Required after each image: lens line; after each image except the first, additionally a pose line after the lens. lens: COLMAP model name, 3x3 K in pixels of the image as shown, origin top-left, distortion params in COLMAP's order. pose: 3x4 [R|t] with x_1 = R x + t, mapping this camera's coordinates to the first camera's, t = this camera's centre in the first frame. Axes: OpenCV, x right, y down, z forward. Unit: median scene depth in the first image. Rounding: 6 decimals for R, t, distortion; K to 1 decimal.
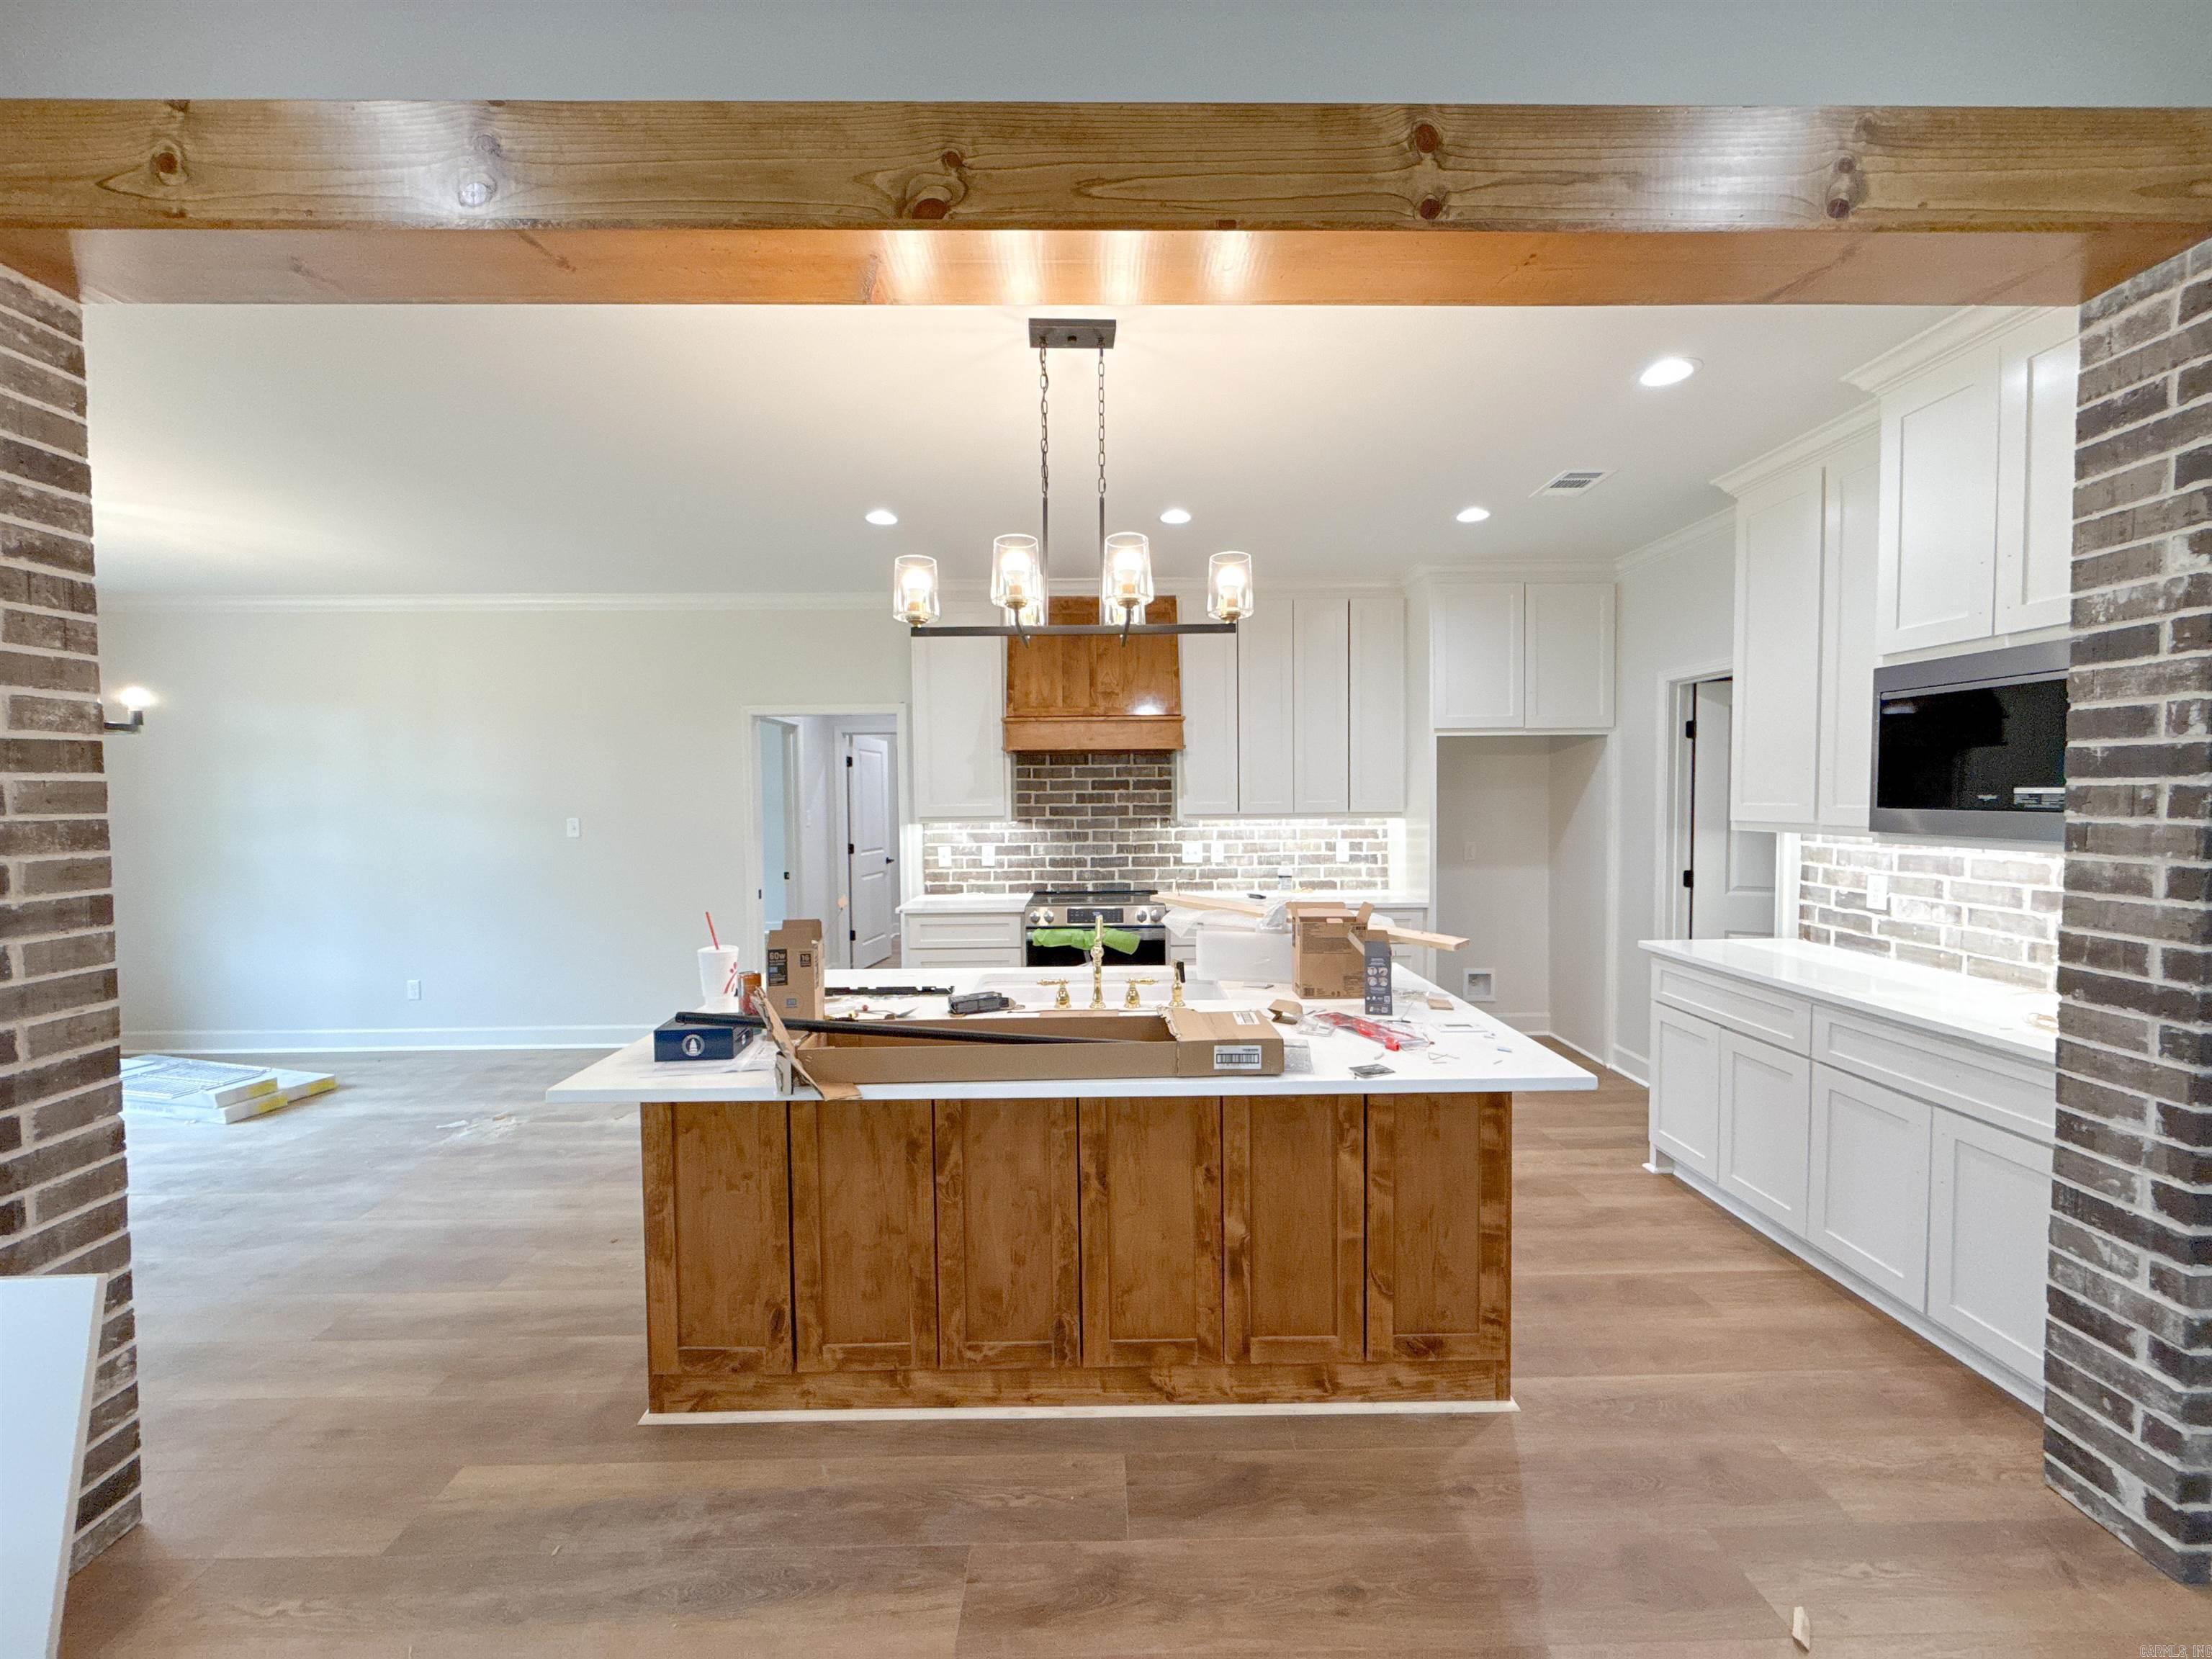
lens RADIAL K [[879.0, 0, 1109.3], [0, 879.0, 826.5], [0, 0, 1]] dist [0.001202, -0.000263]
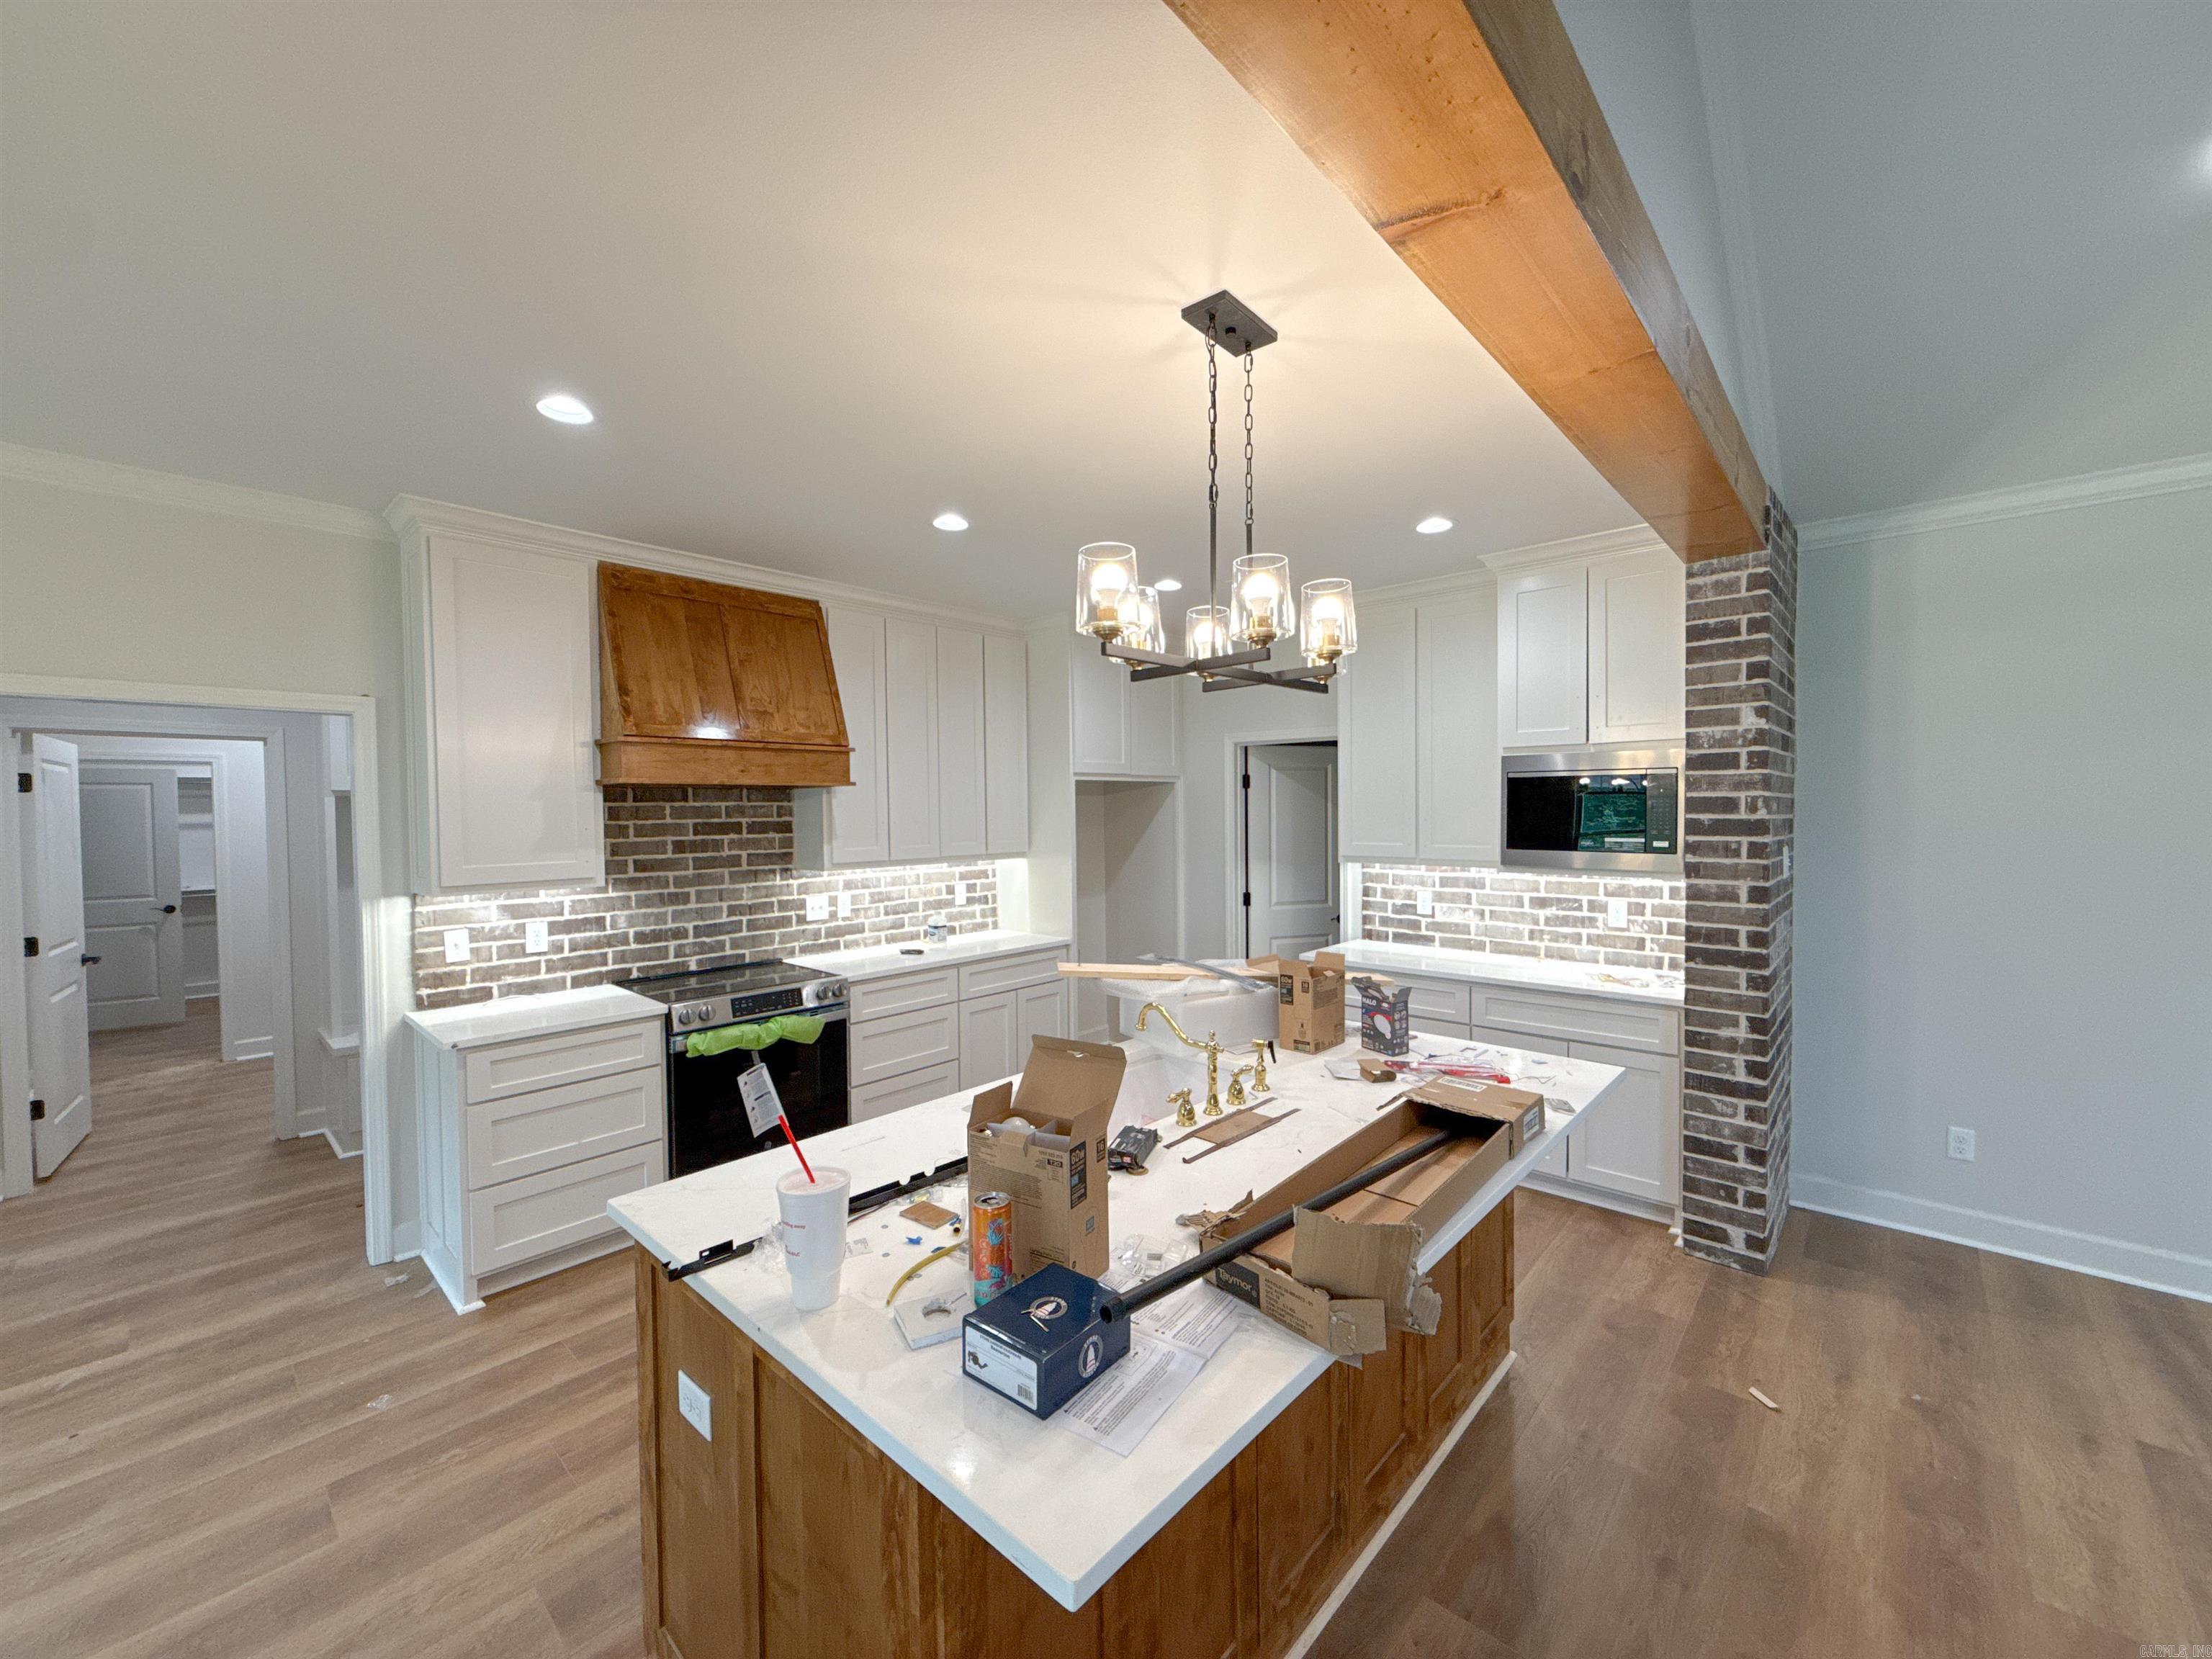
lens RADIAL K [[879.0, 0, 1105.8], [0, 879.0, 828.6], [0, 0, 1]] dist [0.001202, -0.000263]
pose [[0.684825, -0.014110, 0.728571, -0.576121], [0.029712, 0.999522, -0.008571, -0.053766], [-0.728102, 0.027517, 0.684917, 0.398159]]
